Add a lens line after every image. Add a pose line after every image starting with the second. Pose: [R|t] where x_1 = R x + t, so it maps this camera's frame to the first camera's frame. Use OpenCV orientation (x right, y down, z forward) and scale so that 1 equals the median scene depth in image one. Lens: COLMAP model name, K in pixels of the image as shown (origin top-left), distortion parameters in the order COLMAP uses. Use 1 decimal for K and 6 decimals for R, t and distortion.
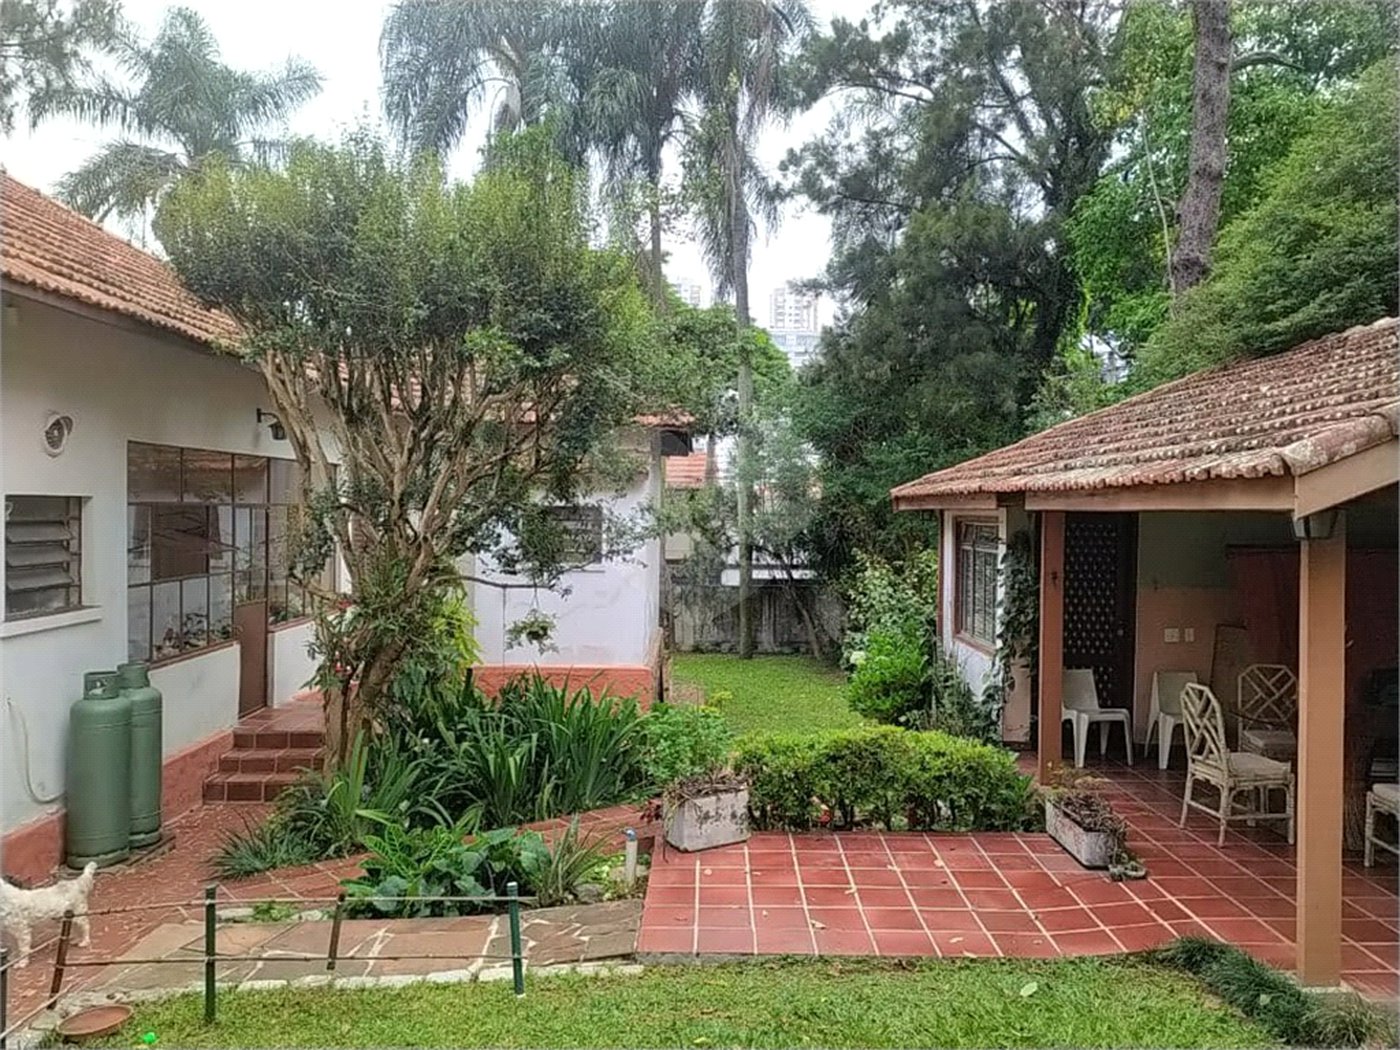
lens RADIAL K [[1039.5, 0, 700.0], [0, 1039.5, 525.0], [0, 0, 1]] dist [0.085212, -0.081741]
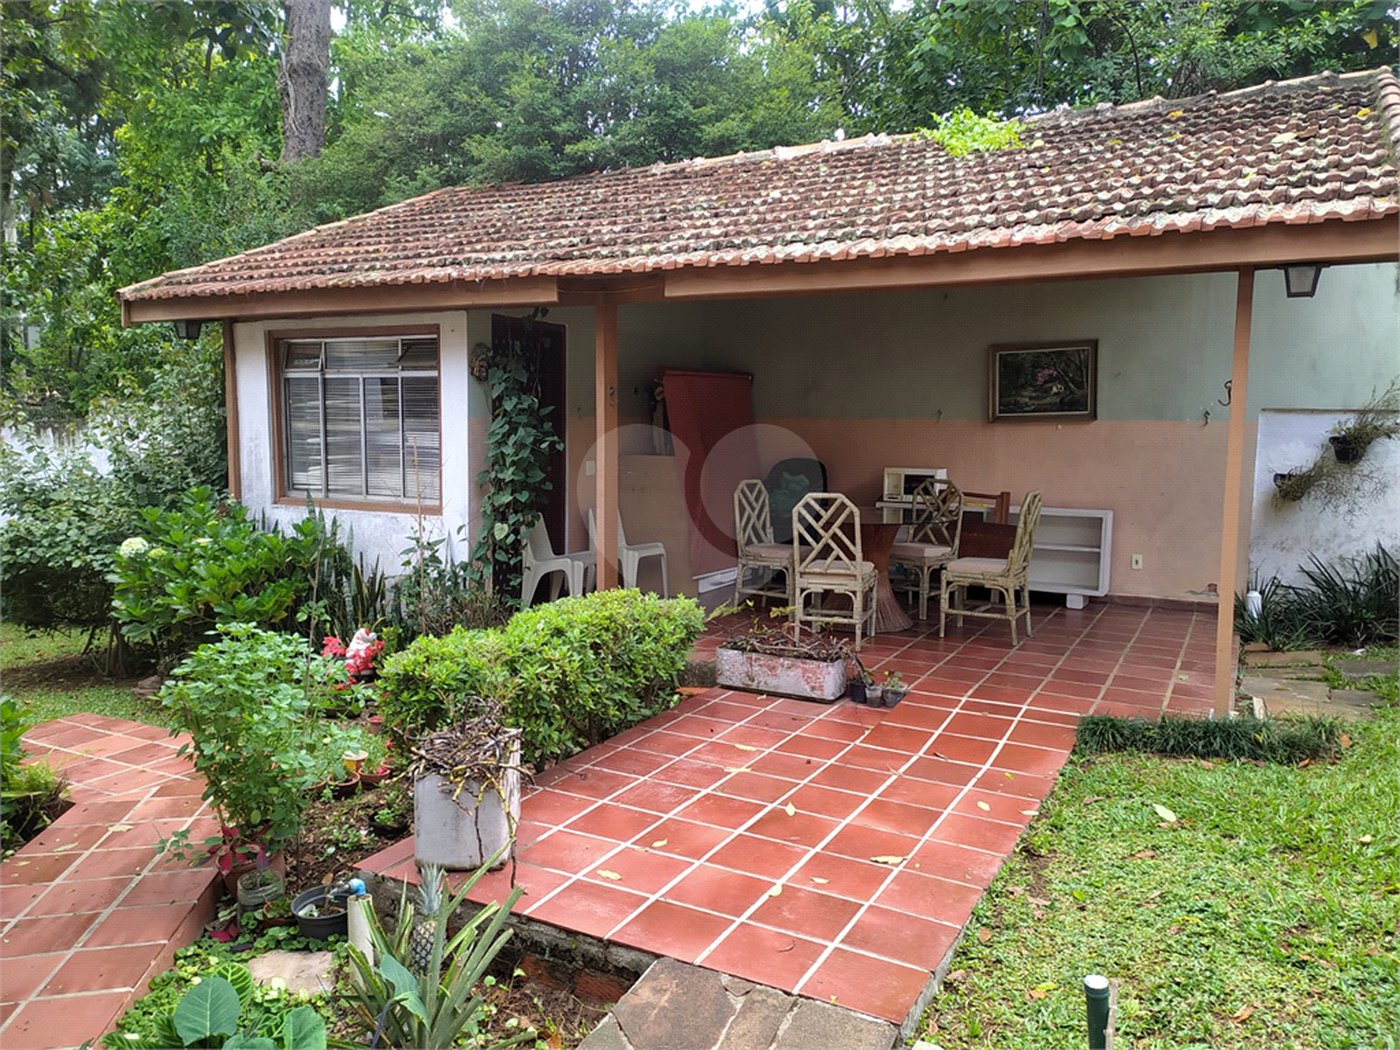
lens RADIAL K [[1049.8, 0, 692.8], [0, 1049.8, 531.0], [0, 0, 1]] dist [0.089521, -0.093659]
pose [[0.471313, -0.098234, 0.876478, -0.384255], [0.006410, 0.994133, 0.107974, 0.073306], [-0.881943, -0.045272, 0.469178, 0.595906]]
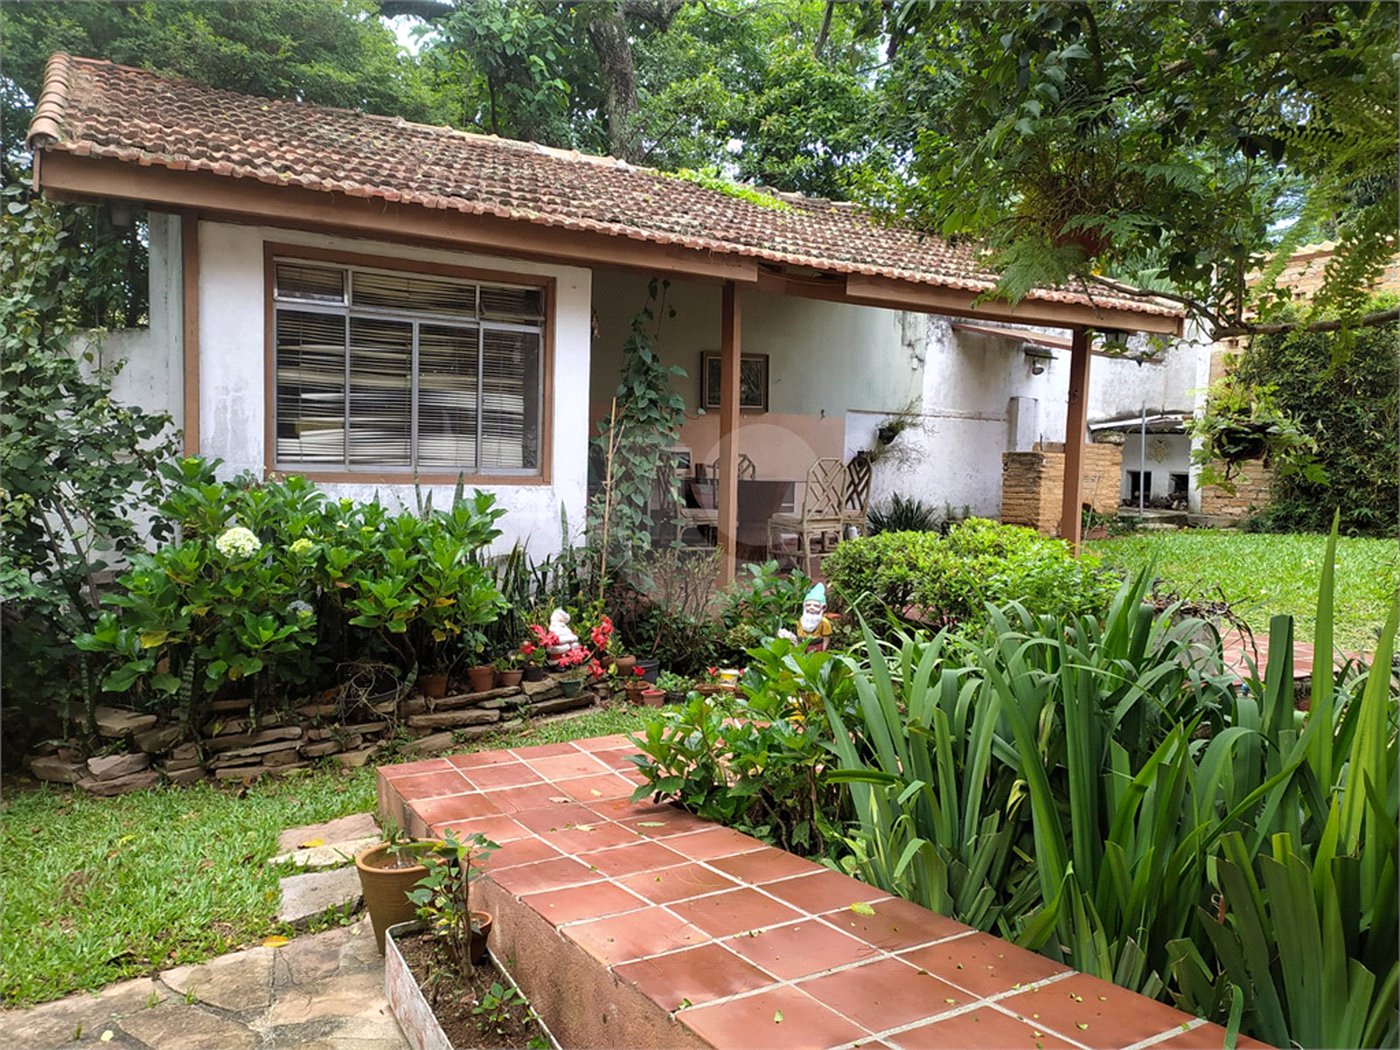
lens RADIAL K [[1048.7, 0, 695.2], [0, 1048.7, 526.5], [0, 0, 1]] dist [0.084099, -0.085183]
pose [[-0.502857, -0.086530, 0.860028, -0.469042], [-0.026517, 0.996053, 0.084711, 0.117202], [-0.863963, 0.019792, -0.503167, 1.566103]]
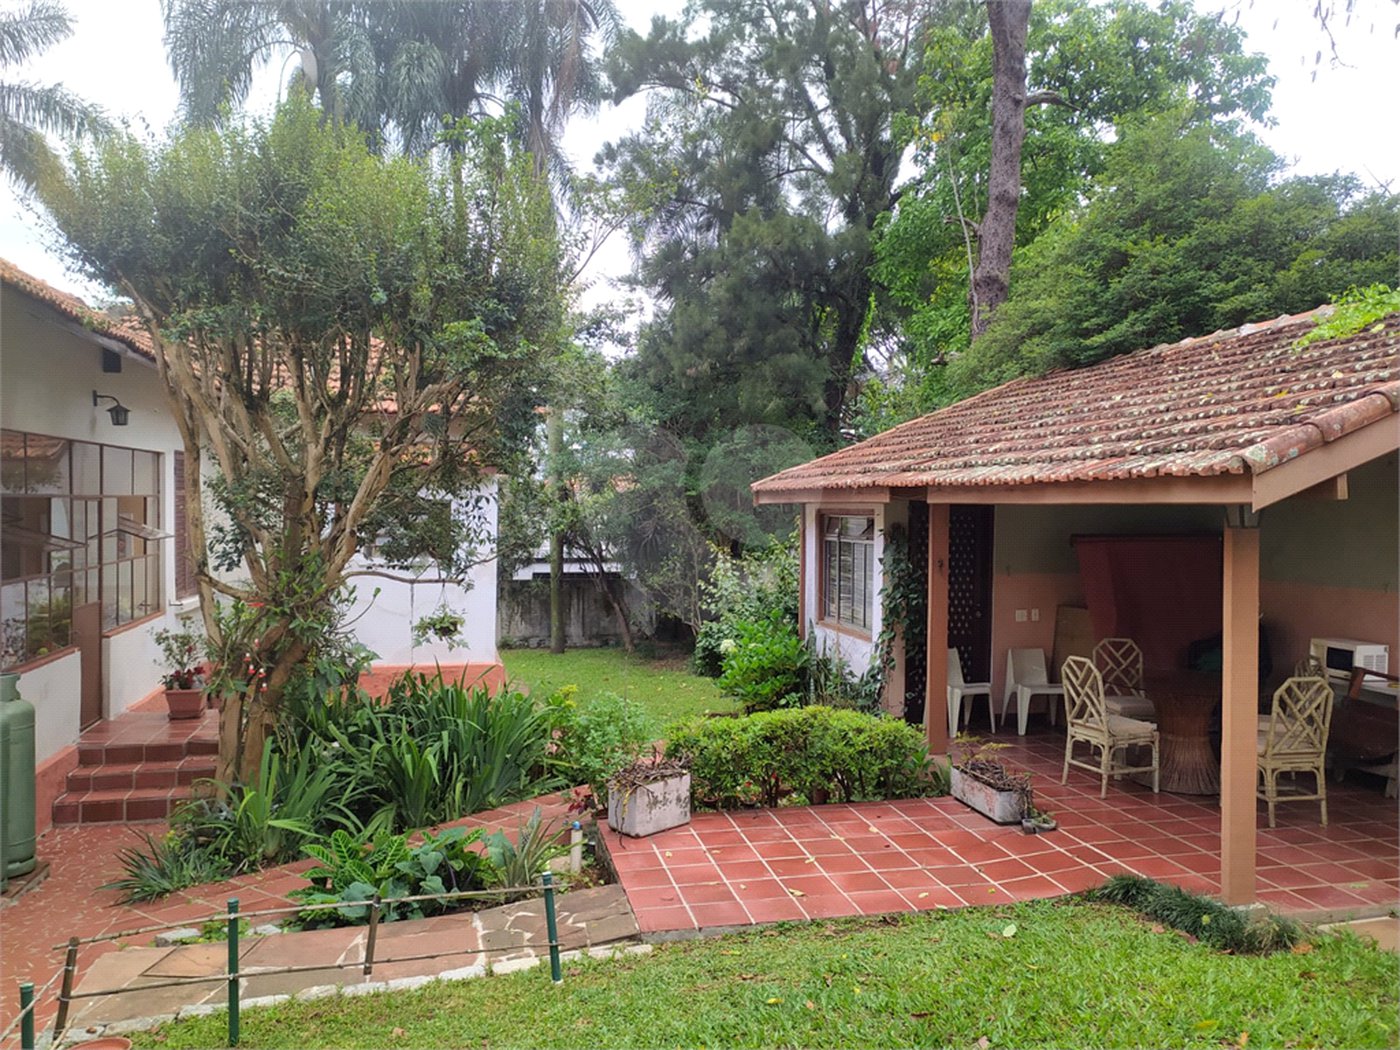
lens RADIAL K [[1043.4, 0, 699.1], [0, 1043.4, 528.5], [0, 0, 1]] dist [0.082850, -0.074960]
pose [[0.974420, -0.004423, 0.224692, -0.164839], [0.002316, 0.999951, 0.009641, 0.000636], [-0.224724, -0.008874, 0.974382, -0.010120]]
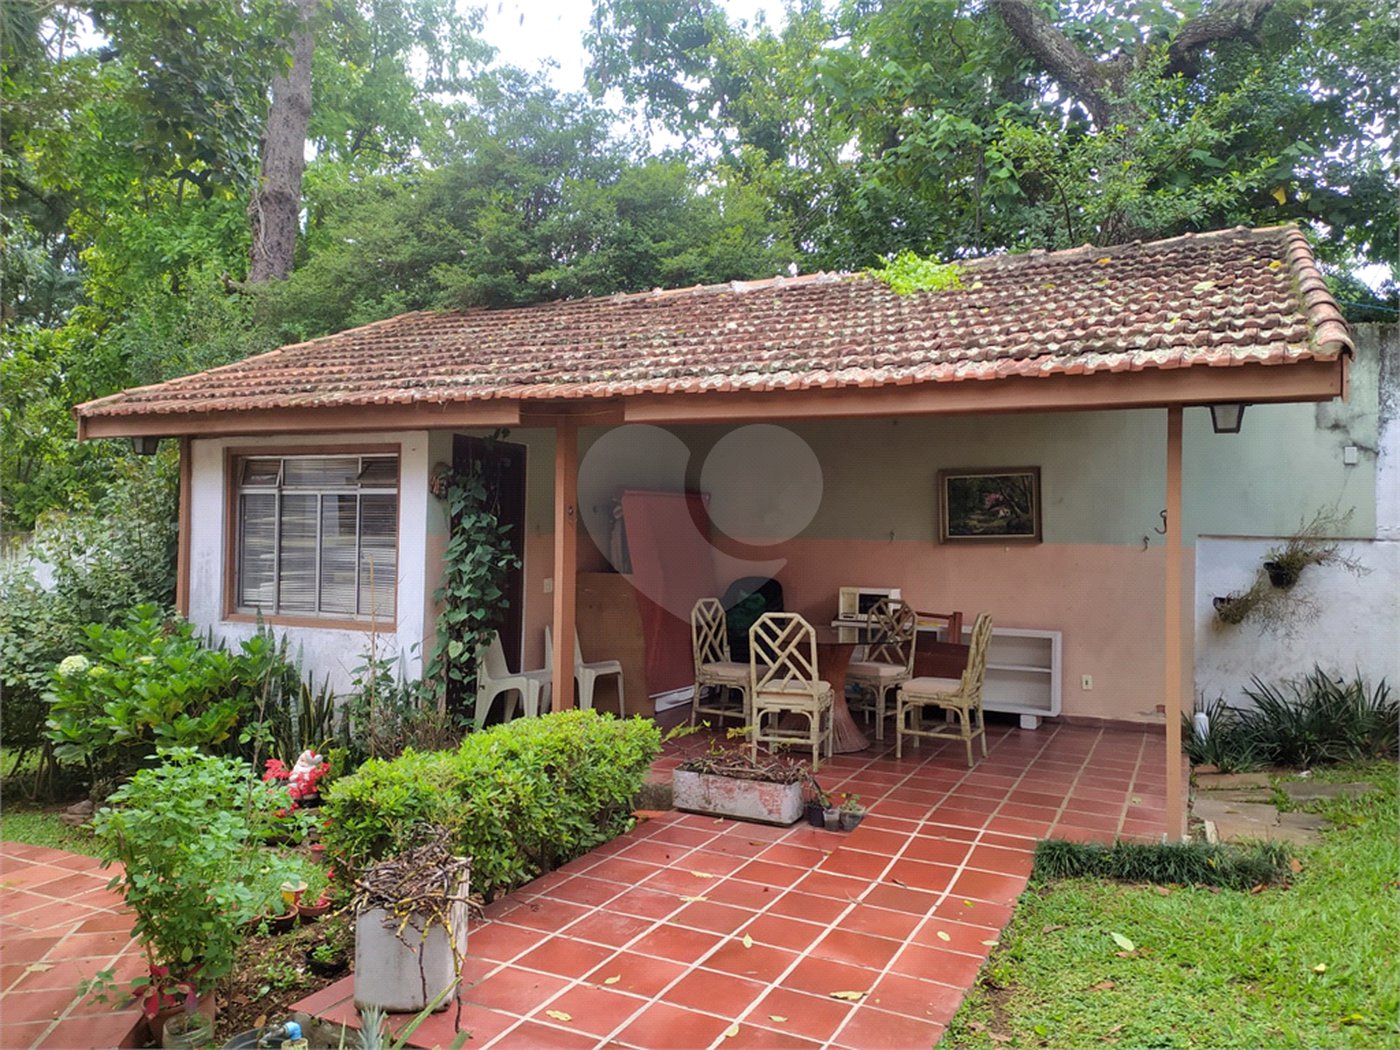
lens RADIAL K [[1048.7, 0, 695.2], [0, 1048.7, 526.5], [0, 0, 1]] dist [0.084099, -0.085183]
pose [[0.433348, 0.005170, 0.901212, -0.389537], [-0.001489, 0.999986, -0.005021, 0.069402], [-0.901225, 0.000833, 0.433350, 0.593411]]
